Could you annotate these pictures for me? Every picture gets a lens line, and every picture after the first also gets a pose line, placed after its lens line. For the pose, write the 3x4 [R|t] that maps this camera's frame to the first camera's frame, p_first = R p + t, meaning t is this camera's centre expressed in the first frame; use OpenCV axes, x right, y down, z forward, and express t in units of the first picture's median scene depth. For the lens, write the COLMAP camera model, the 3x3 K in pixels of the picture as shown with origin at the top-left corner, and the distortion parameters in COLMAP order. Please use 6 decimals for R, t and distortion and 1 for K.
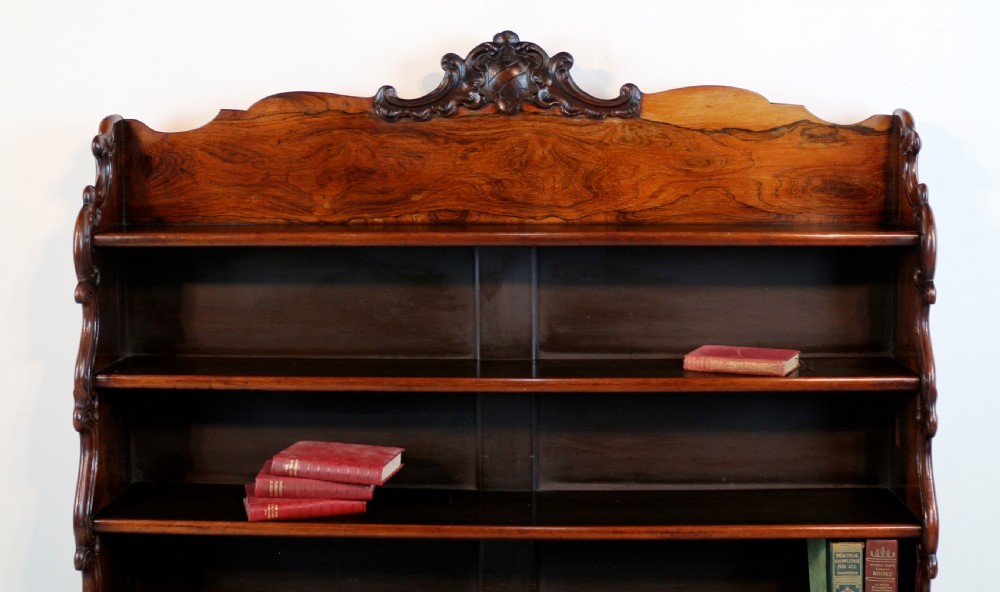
lens RADIAL K [[1237.8, 0, 504.9], [0, 1237.8, 196.0], [0, 0, 1]] dist [-0.098805, 0.000000]
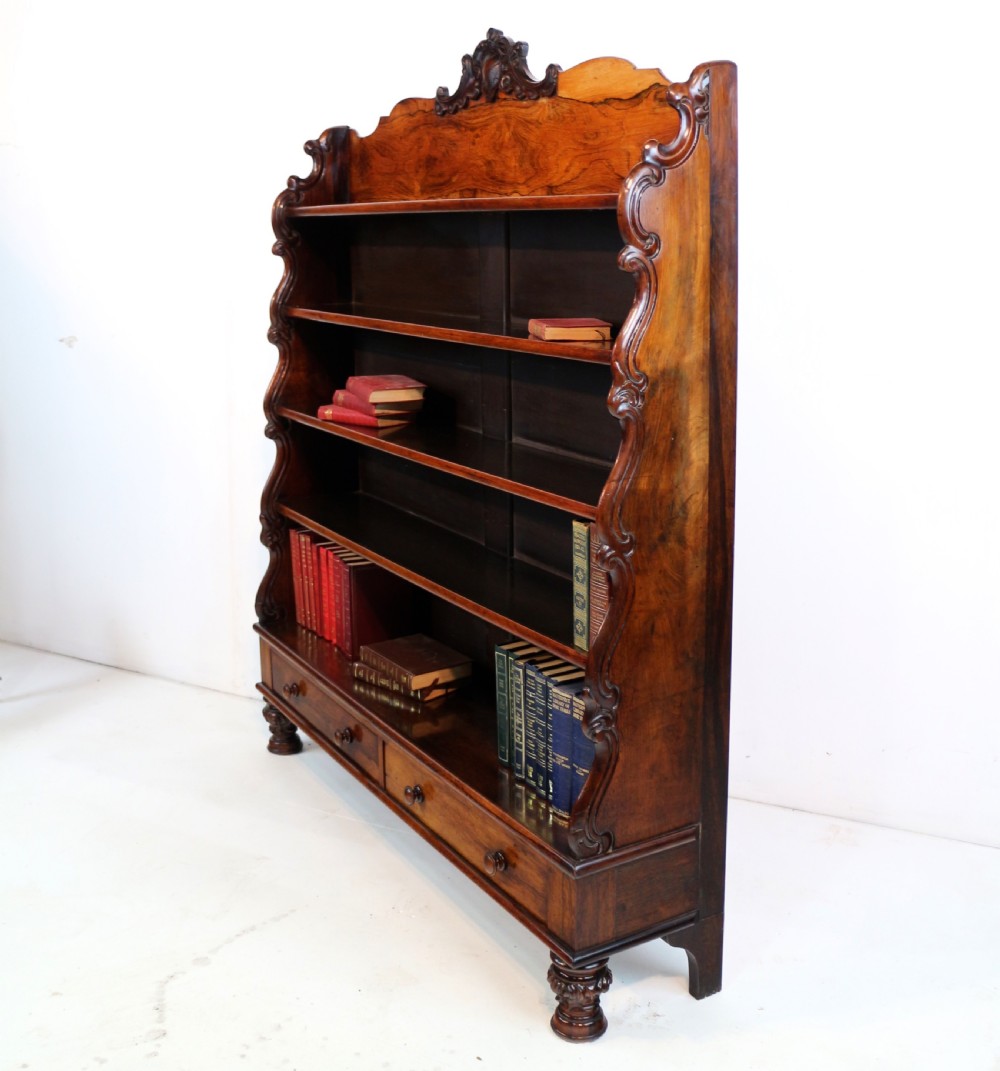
lens RADIAL K [[1289.0, 0, 473.1], [0, 1289.0, 384.3], [0, 0, 1]] dist [-0.144622, 0.000000]
pose [[0.530809, 0.104553, -0.841017, 0.993416], [-0.031144, 0.994097, 0.103927, 0.068140], [0.846919, -0.028973, 0.530932, 0.358454]]
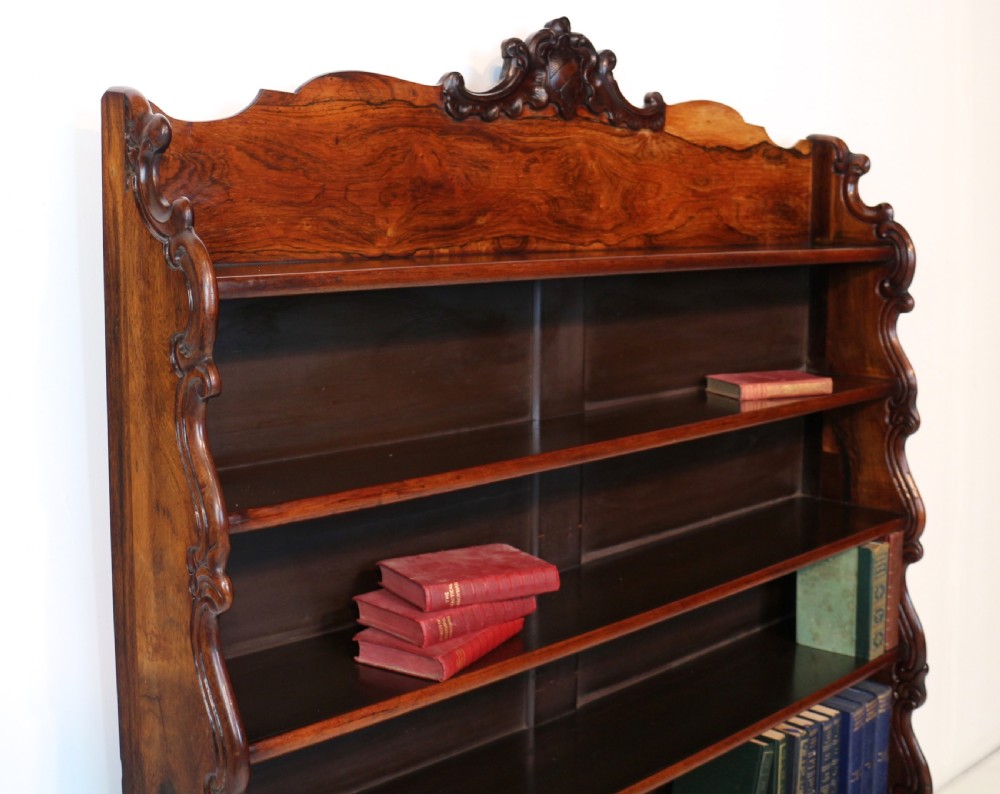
lens RADIAL K [[1164.6, 0, 375.2], [0, 1164.6, 337.0], [0, 0, 1]] dist [-0.133668, 0.000000]
pose [[0.760554, -0.070791, 0.645404, -0.595970], [0.037797, 0.997180, 0.064835, 0.024197], [-0.648173, -0.024916, 0.761085, 0.490882]]
